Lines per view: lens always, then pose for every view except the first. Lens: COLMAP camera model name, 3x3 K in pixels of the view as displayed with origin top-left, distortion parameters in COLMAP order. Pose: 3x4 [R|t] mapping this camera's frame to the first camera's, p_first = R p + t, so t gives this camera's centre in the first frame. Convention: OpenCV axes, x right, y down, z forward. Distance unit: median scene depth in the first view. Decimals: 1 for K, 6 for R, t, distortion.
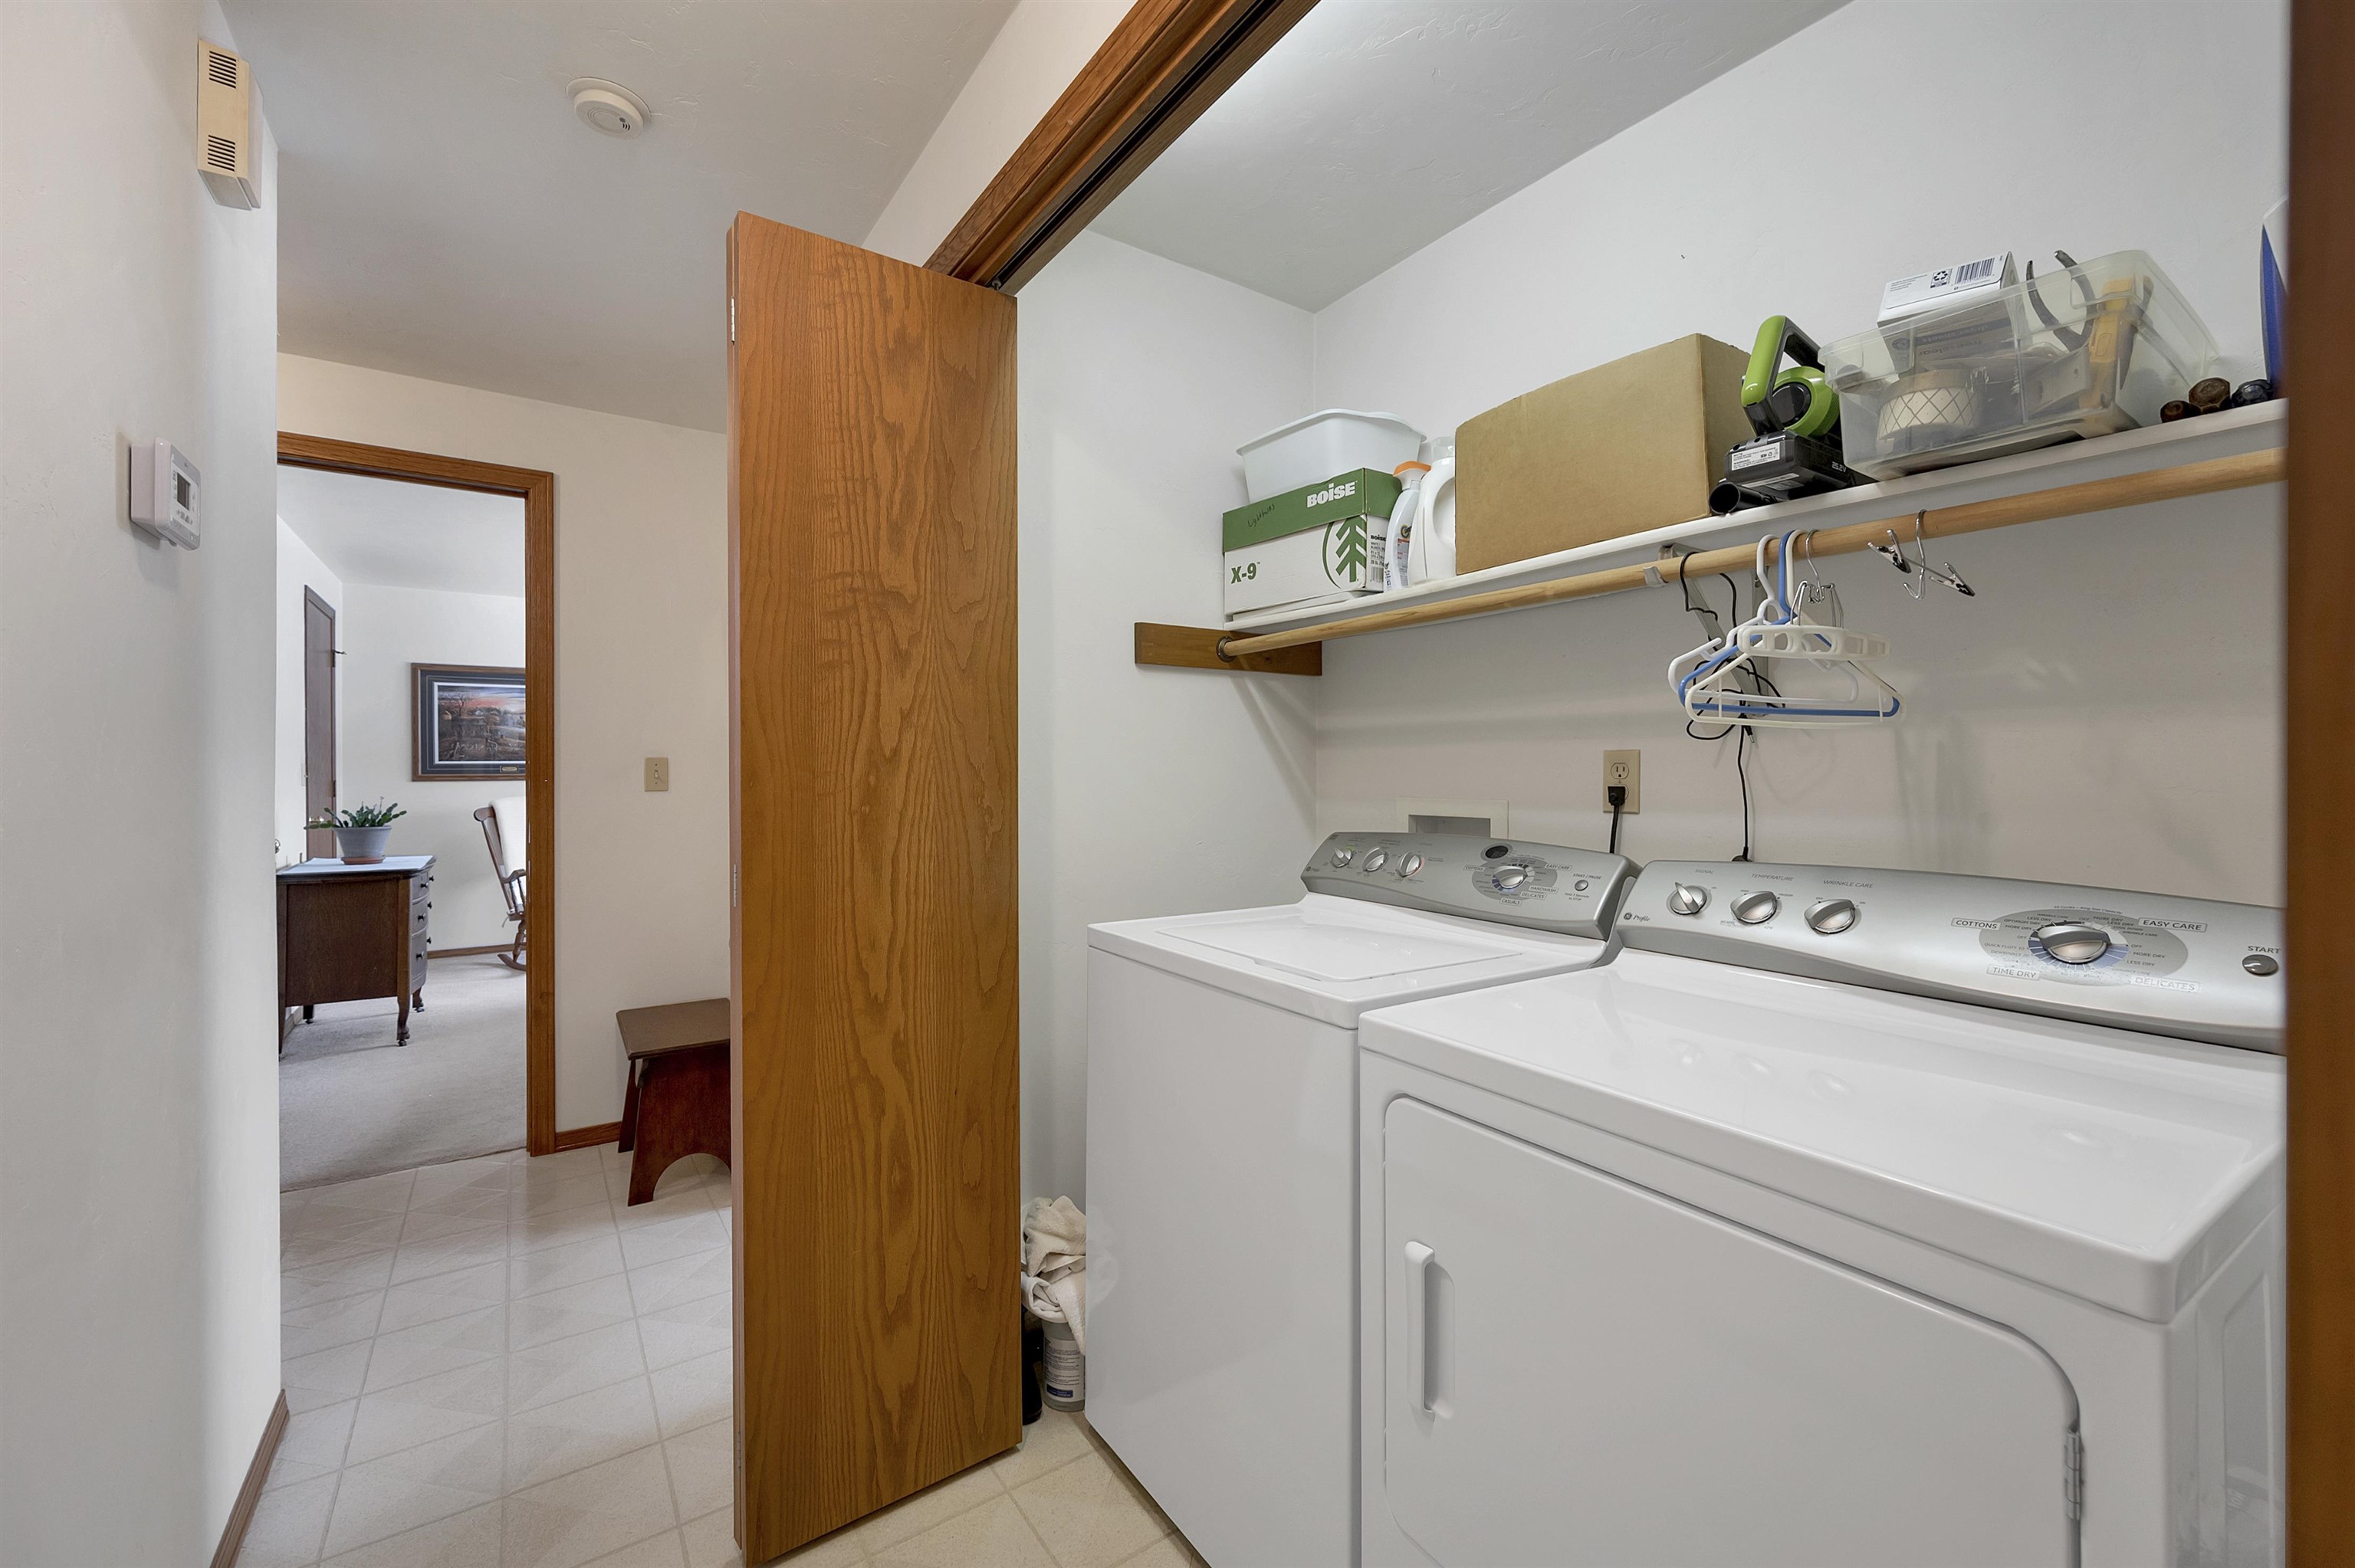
lens RADIAL K [[939.9, 0, 1185.1], [0, 939.9, 764.1], [0, 0, 1]] dist [0.000138, 0.000115]
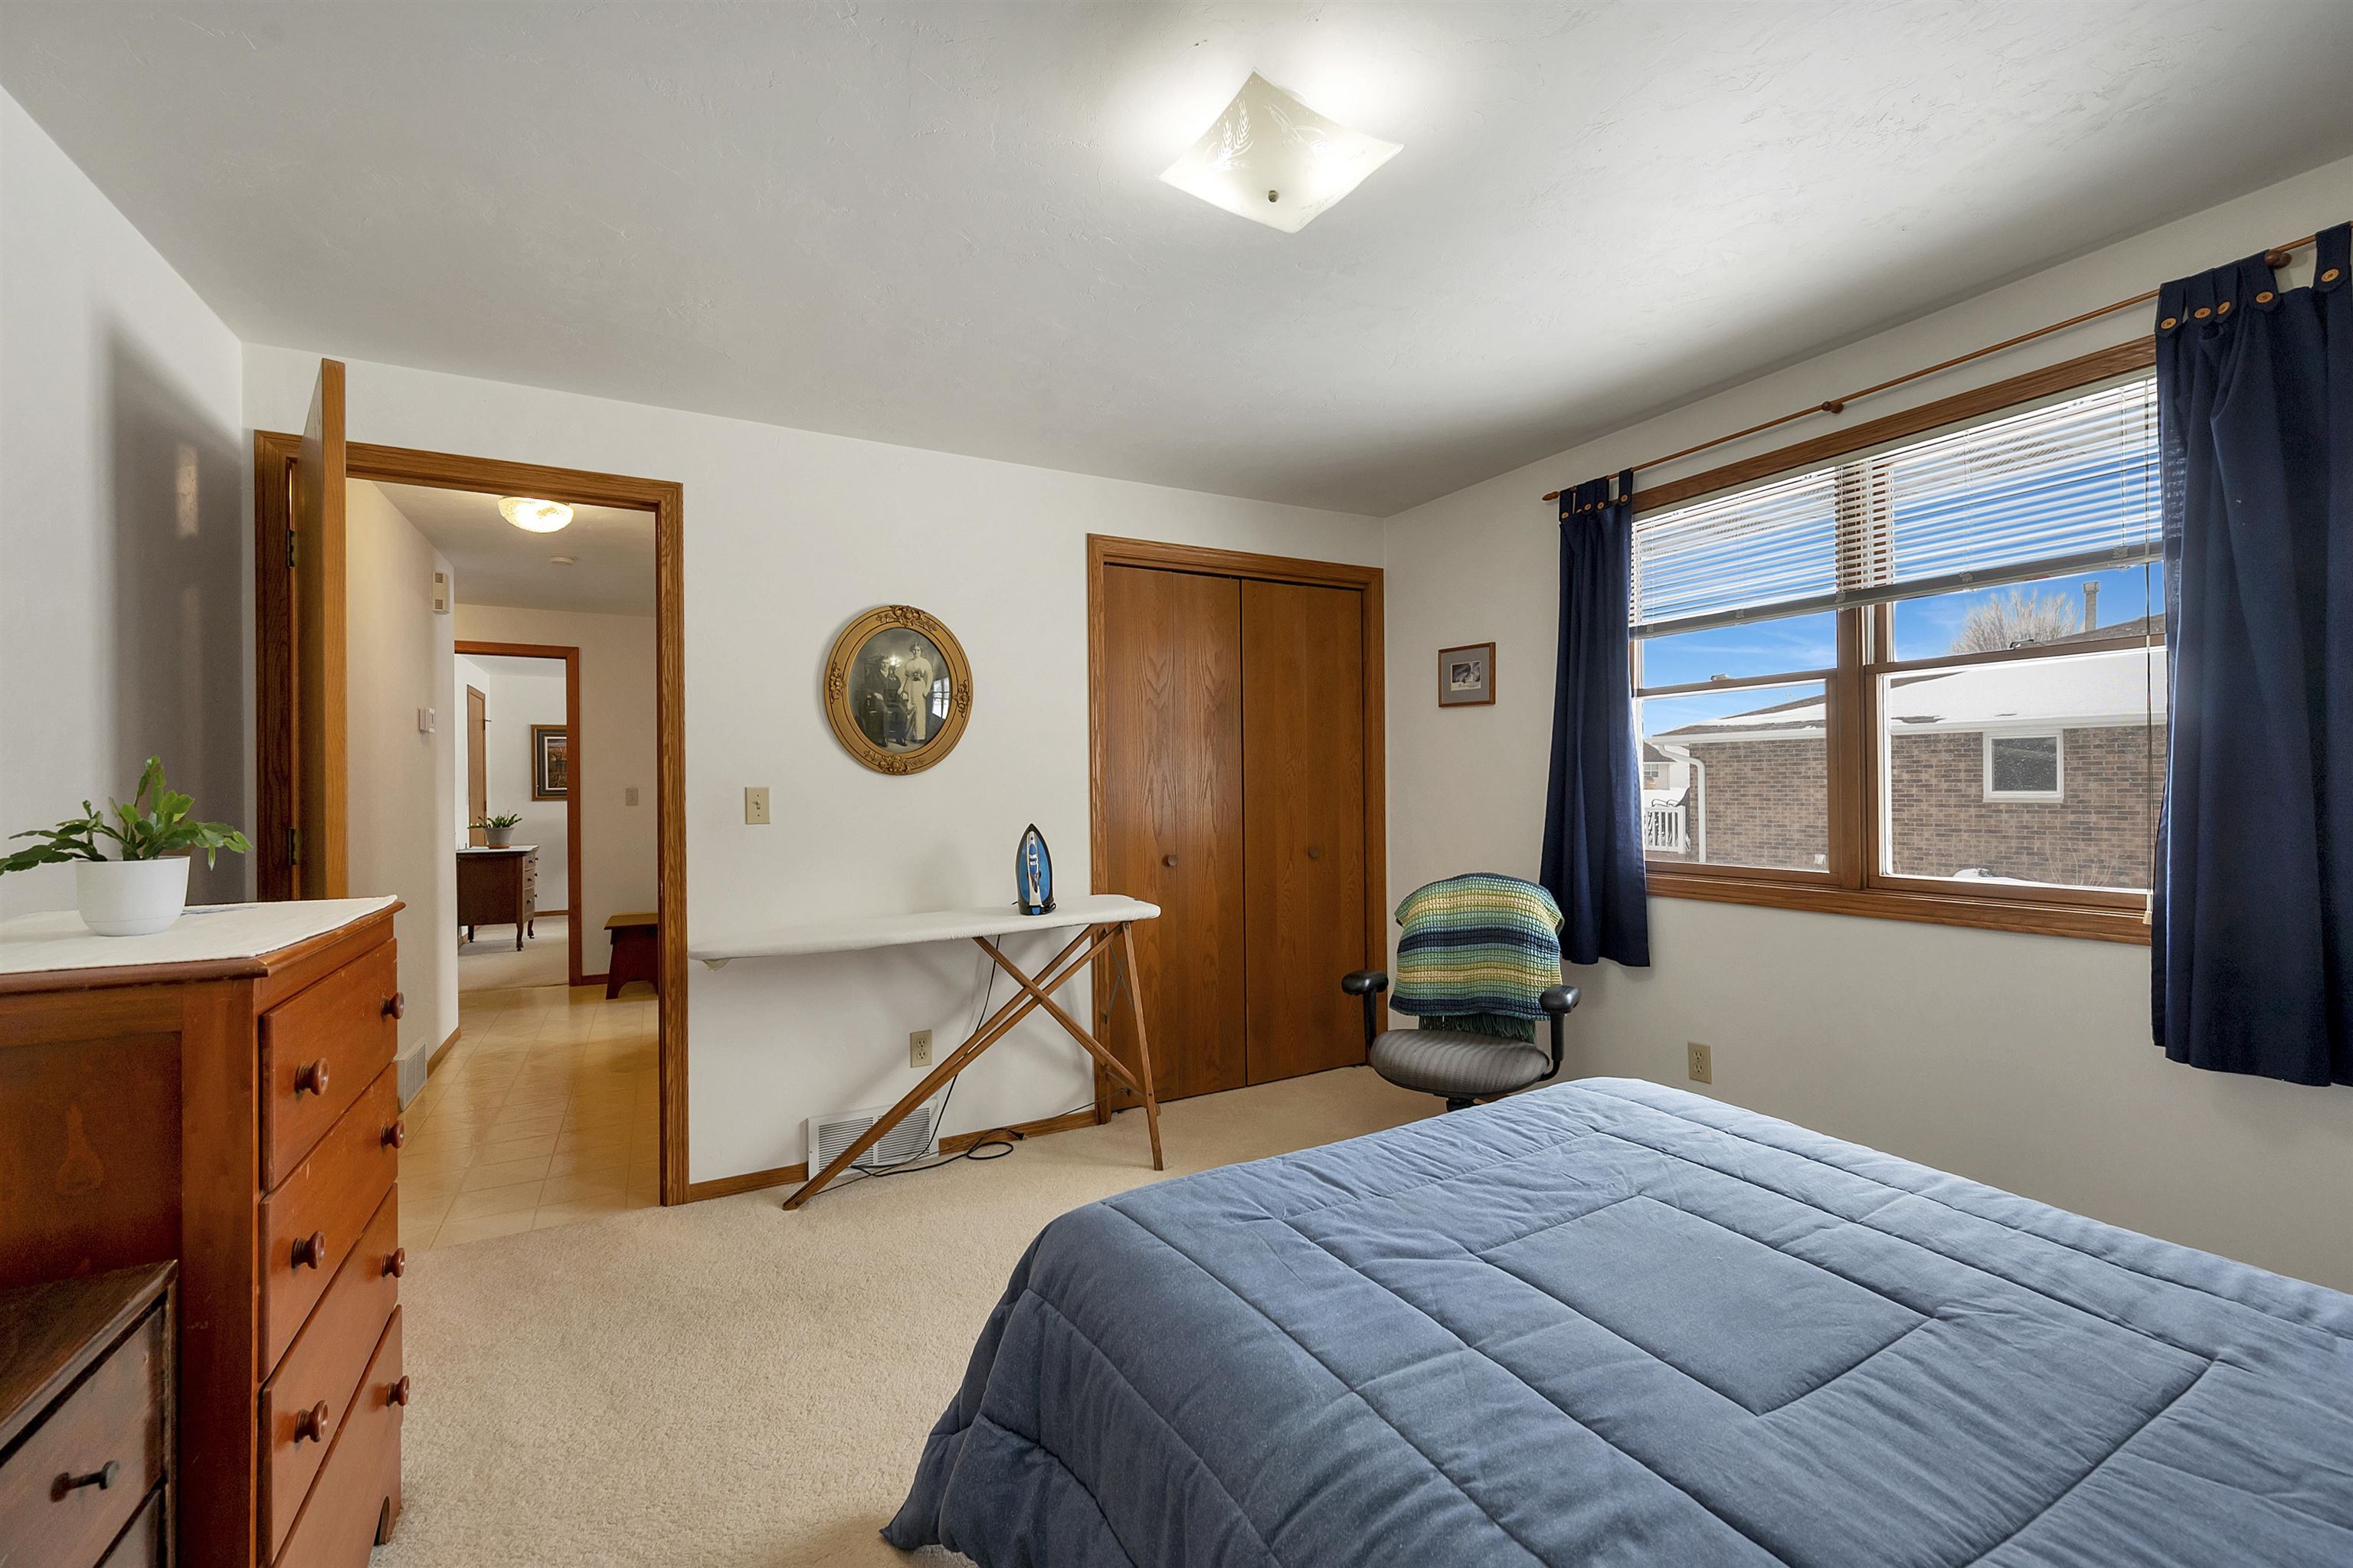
lens RADIAL K [[948.3, 0, 1181.0], [0, 948.3, 781.4], [0, 0, 1]] dist [-0.003693, -0.000078]
pose [[0.993853, -0.007648, -0.110441, 0.593933], [0.008022, 0.999963, 0.002944, -0.014406], [0.110415, -0.003812, 0.993878, -0.622207]]
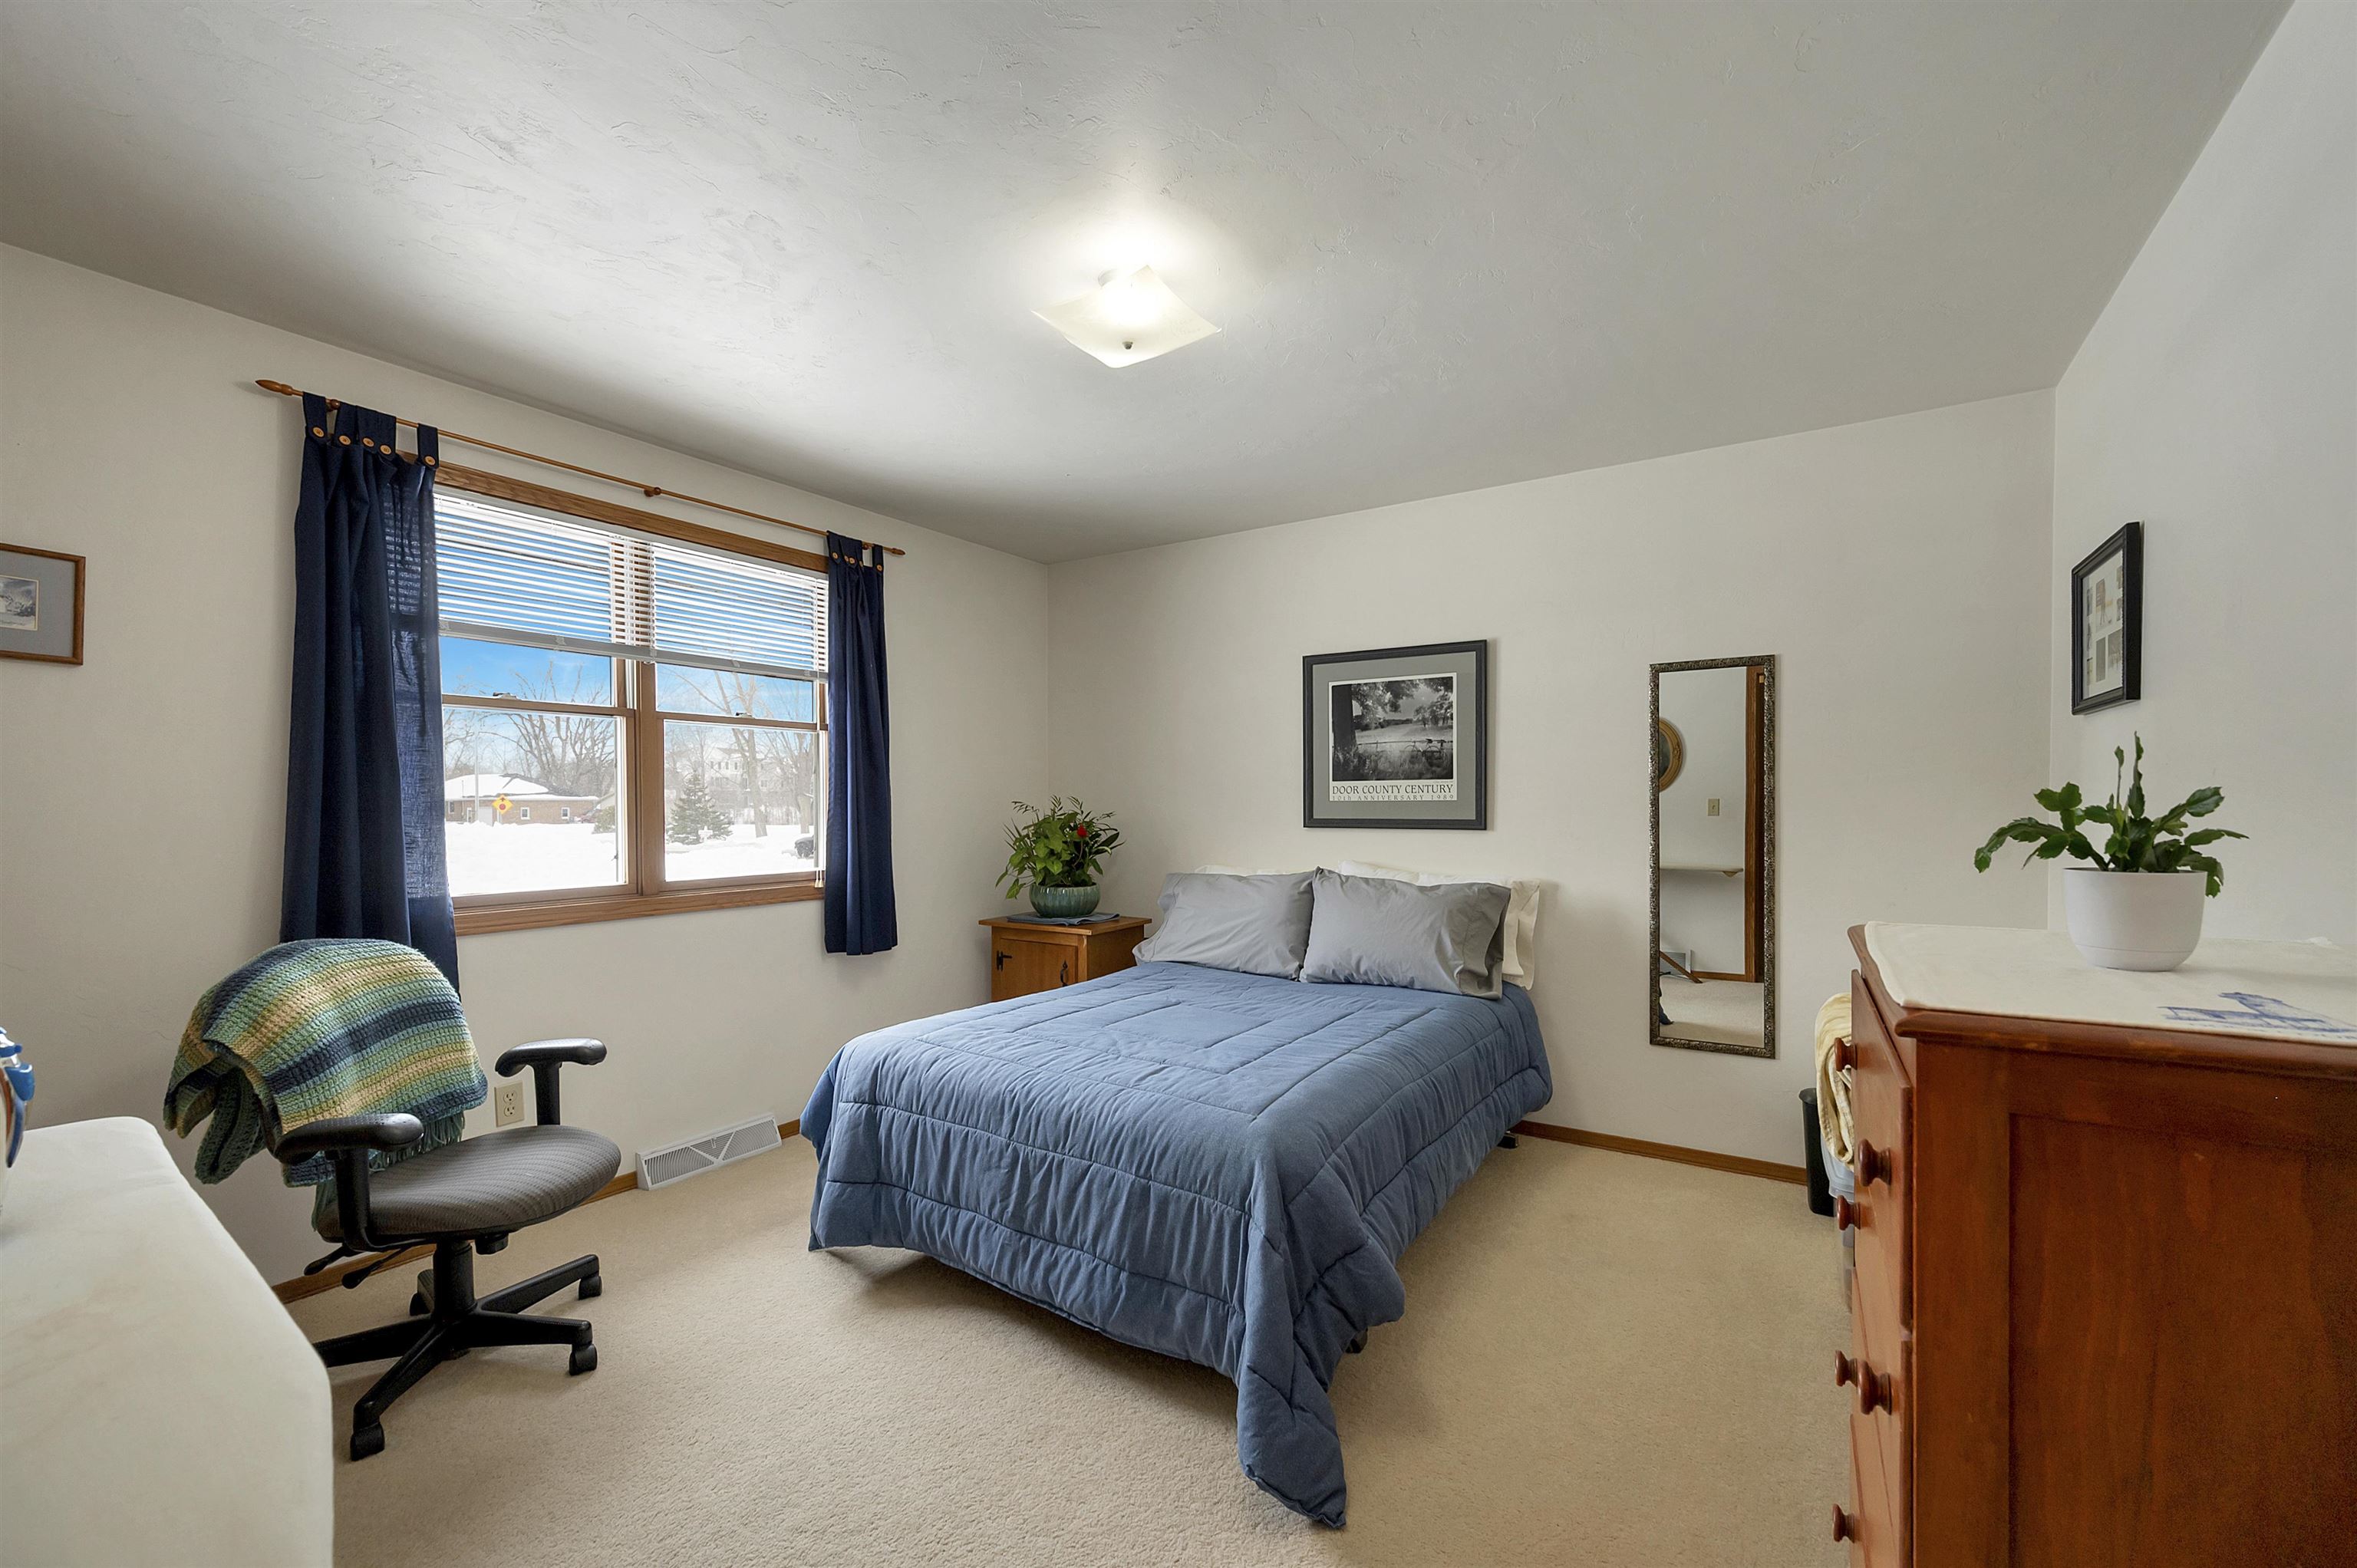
lens RADIAL K [[952.8, 0, 1187.8], [0, 952.8, 792.0], [0, 0, 1]] dist [-0.002648, -0.000009]
pose [[-0.372002, 0.019989, 0.928017, -1.869285], [0.002443, 0.999786, -0.020556, 0.042977], [-0.928229, -0.005379, -0.371971, 2.176860]]
